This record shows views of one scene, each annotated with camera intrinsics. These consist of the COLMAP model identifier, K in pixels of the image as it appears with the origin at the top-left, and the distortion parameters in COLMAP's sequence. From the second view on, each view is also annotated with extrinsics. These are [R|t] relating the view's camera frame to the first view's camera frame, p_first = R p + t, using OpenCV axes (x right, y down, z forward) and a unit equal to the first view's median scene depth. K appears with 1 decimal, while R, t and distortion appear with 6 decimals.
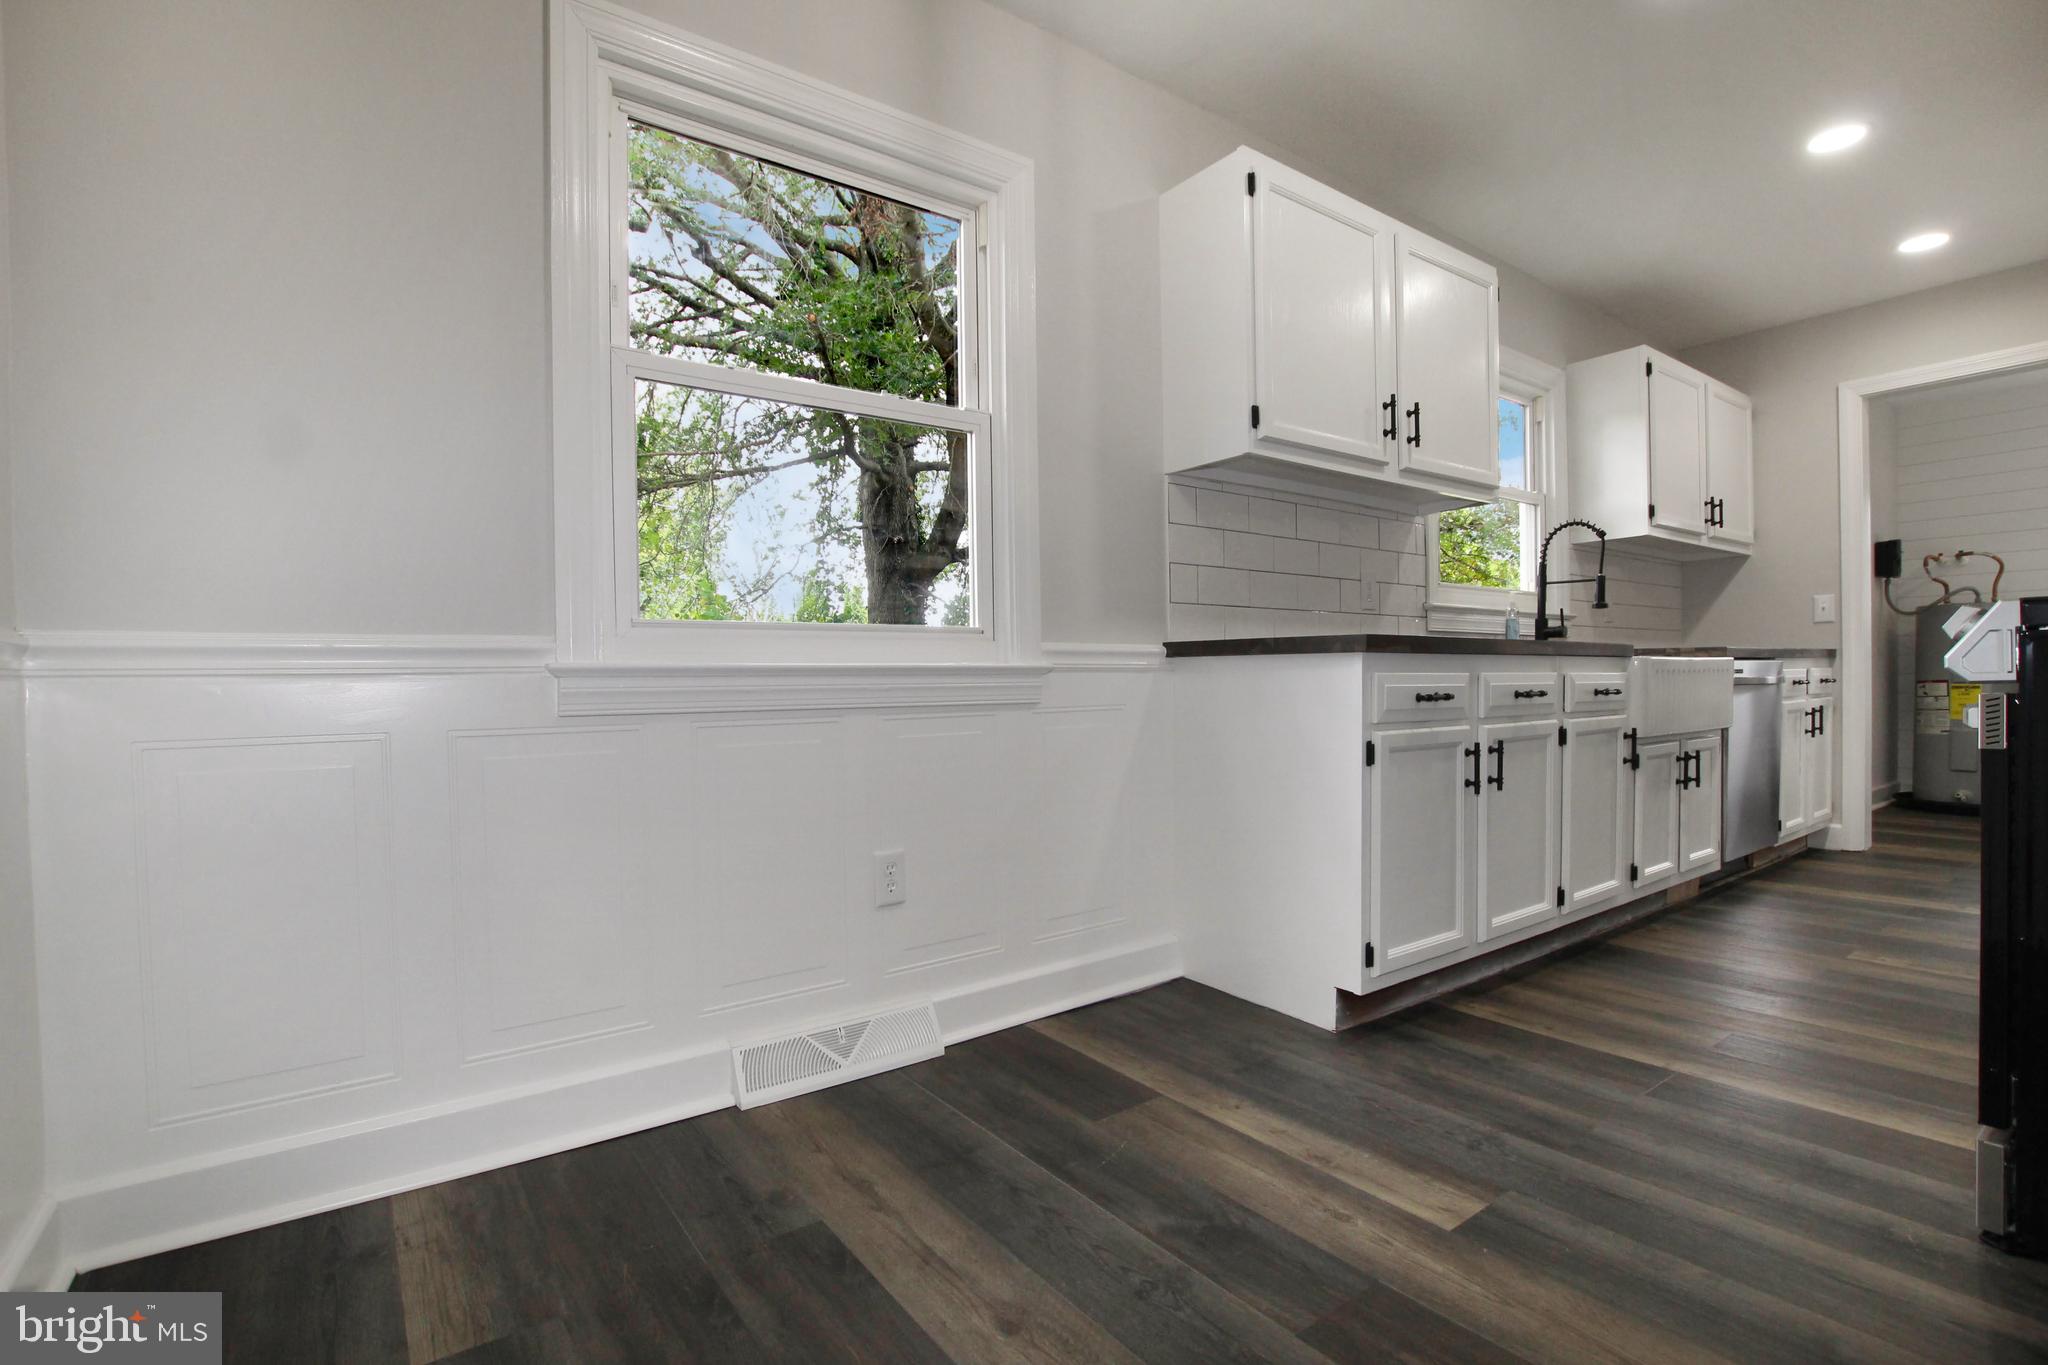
lens RADIAL K [[989.5, 0, 1034.8], [0, 989.5, 692.5], [0, 0, 1]] dist [-0.001561, -0.000123]
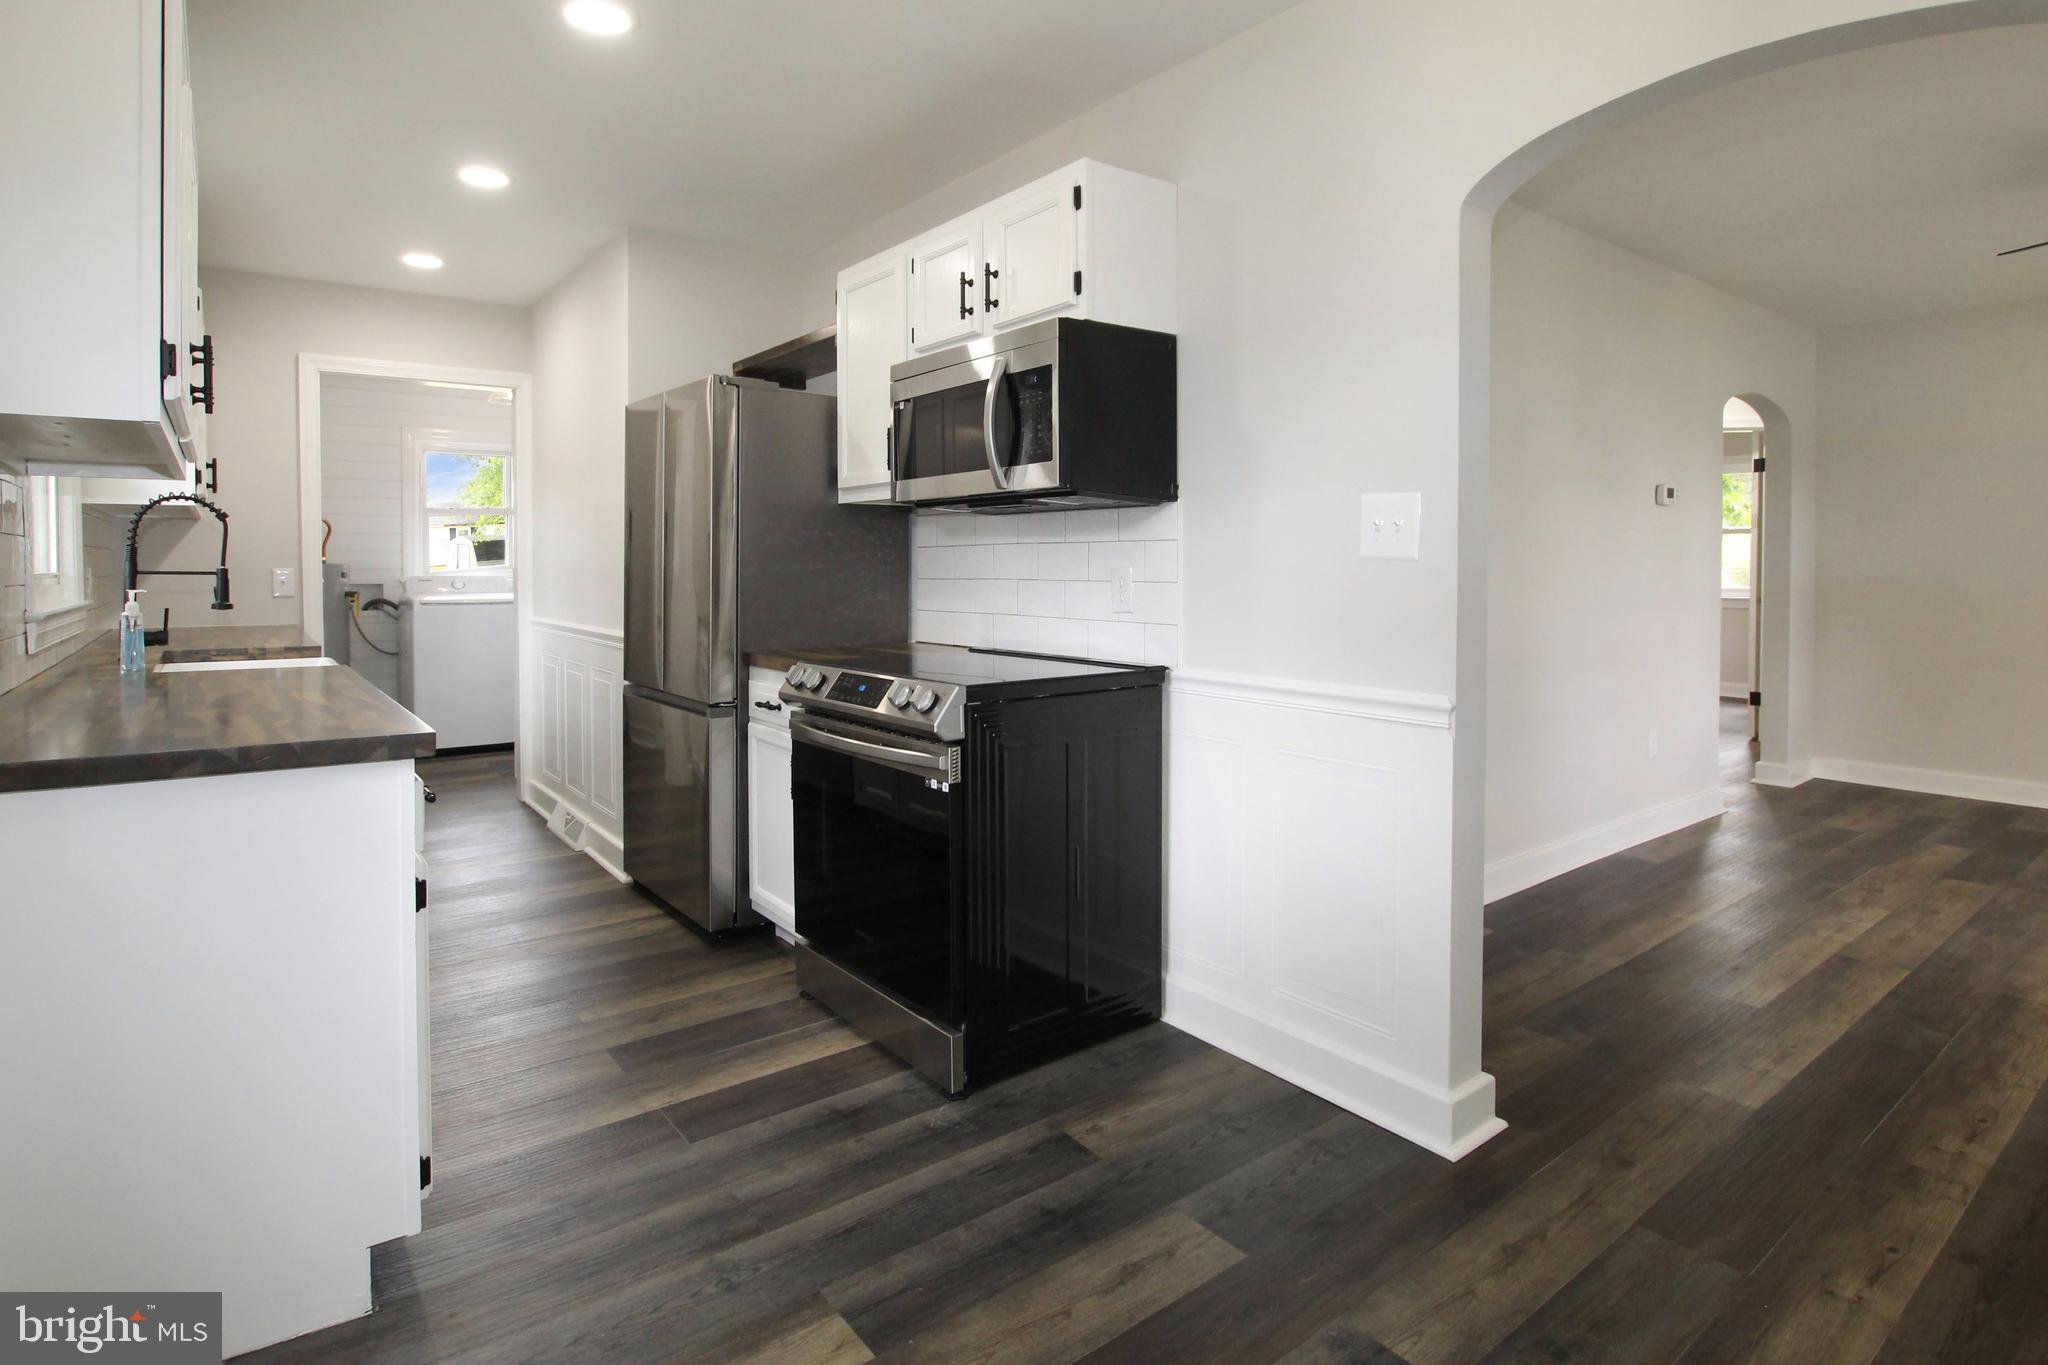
lens RADIAL K [[1057.9, 0, 1025.8], [0, 1057.9, 565.3], [0, 0, 1]] dist [-0.001182, 0.000039]
pose [[0.007529, 0.007461, 0.999944, -0.263705], [0.014756, 0.999862, -0.007571, -0.100008], [-0.999863, 0.014812, 0.007418, 0.329391]]
